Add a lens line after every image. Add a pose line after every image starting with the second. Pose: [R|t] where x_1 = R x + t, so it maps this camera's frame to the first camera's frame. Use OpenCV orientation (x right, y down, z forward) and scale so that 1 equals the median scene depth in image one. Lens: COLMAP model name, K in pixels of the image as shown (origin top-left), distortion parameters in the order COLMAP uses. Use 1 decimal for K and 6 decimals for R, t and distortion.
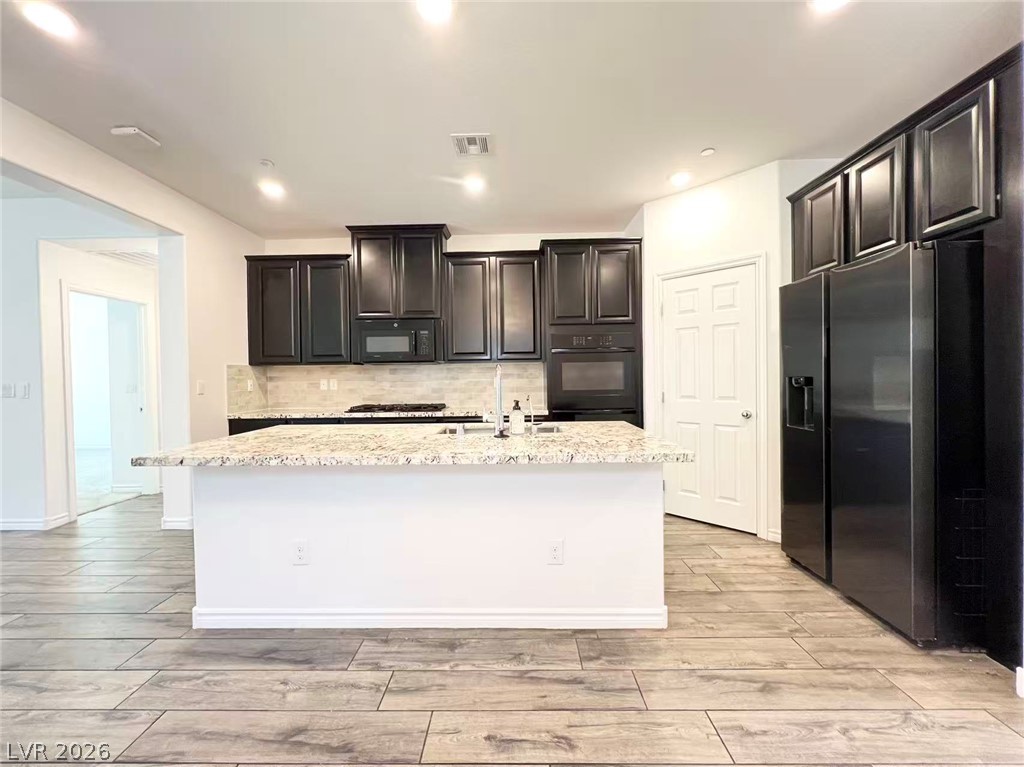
lens RADIAL K [[410.9, 0, 506.1], [0, 410.9, 382.1], [0, 0, 1]] dist [-0.001452, -0.000404]
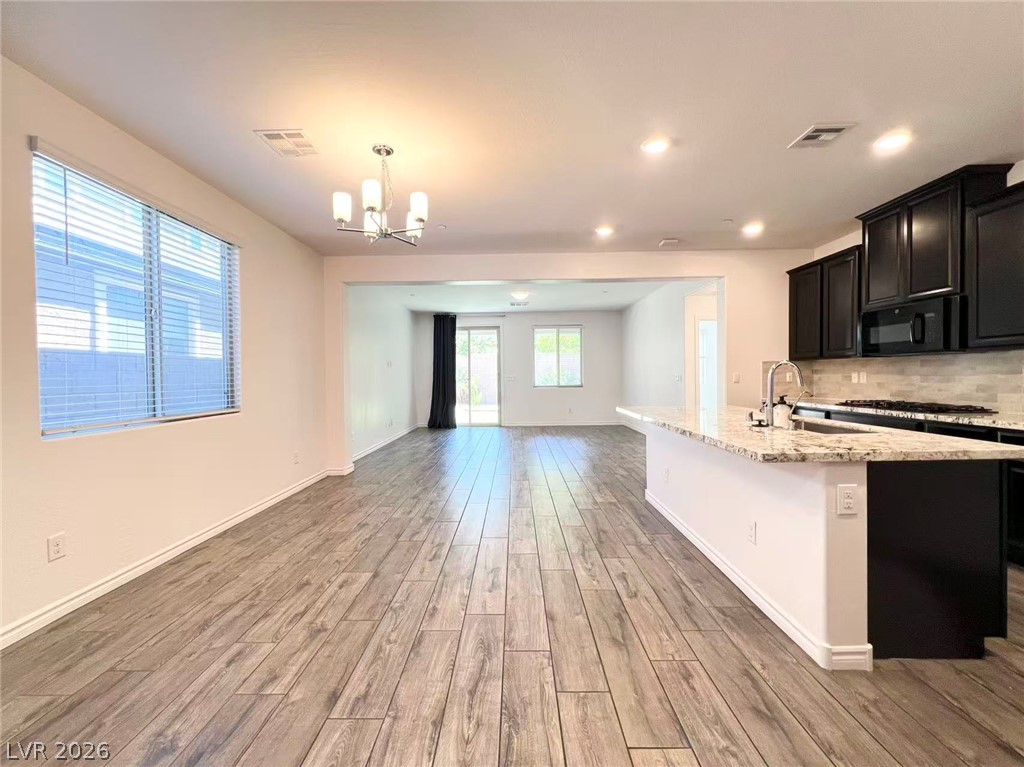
lens RADIAL K [[410.9, 0, 506.1], [0, 410.9, 382.1], [0, 0, 1]] dist [-0.001452, -0.000404]
pose [[-0.003603, 0.030070, -0.999541, 0.678558], [-0.003649, 0.999541, 0.030083, -0.011945], [0.999987, 0.003755, -0.003492, 0.186560]]
